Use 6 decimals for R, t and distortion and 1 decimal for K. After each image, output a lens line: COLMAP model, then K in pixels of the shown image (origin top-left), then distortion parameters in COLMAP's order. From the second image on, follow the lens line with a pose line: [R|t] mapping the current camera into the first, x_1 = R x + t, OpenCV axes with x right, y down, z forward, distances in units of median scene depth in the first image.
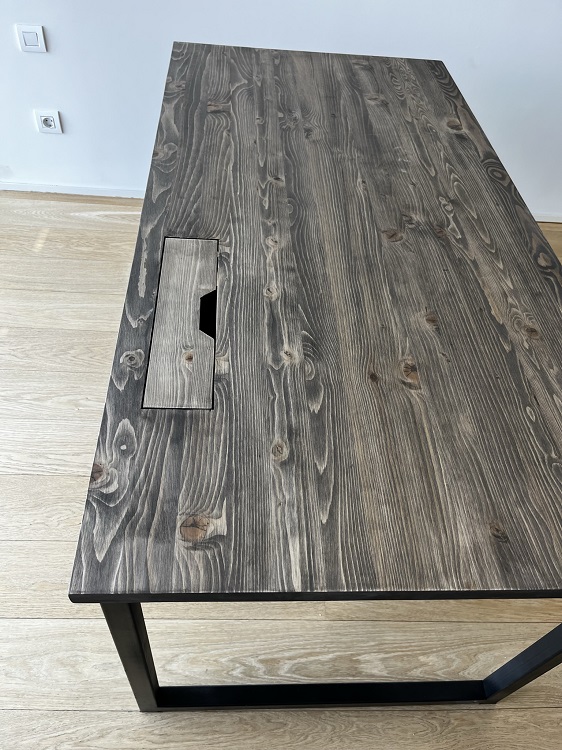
lens RADIAL K [[571.2, 0, 281.0], [0, 571.2, 375.0], [0, 0, 1]] dist [0.068740, -0.095232]
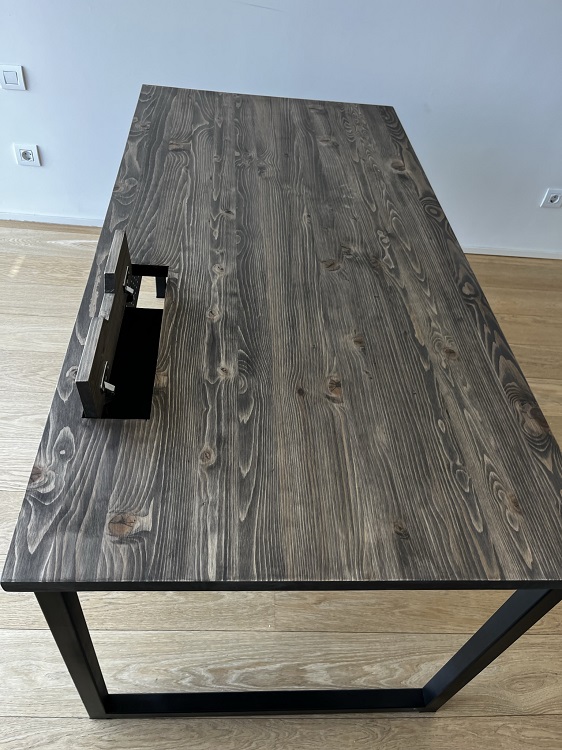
lens RADIAL K [[571.2, 0, 281.0], [0, 571.2, 375.0], [0, 0, 1]] dist [0.068740, -0.095232]
pose [[0.999784, 0.008245, 0.019062, 0.081405], [-0.007270, 0.998689, -0.050669, 0.021717], [-0.019454, 0.050520, 0.998534, -0.074376]]
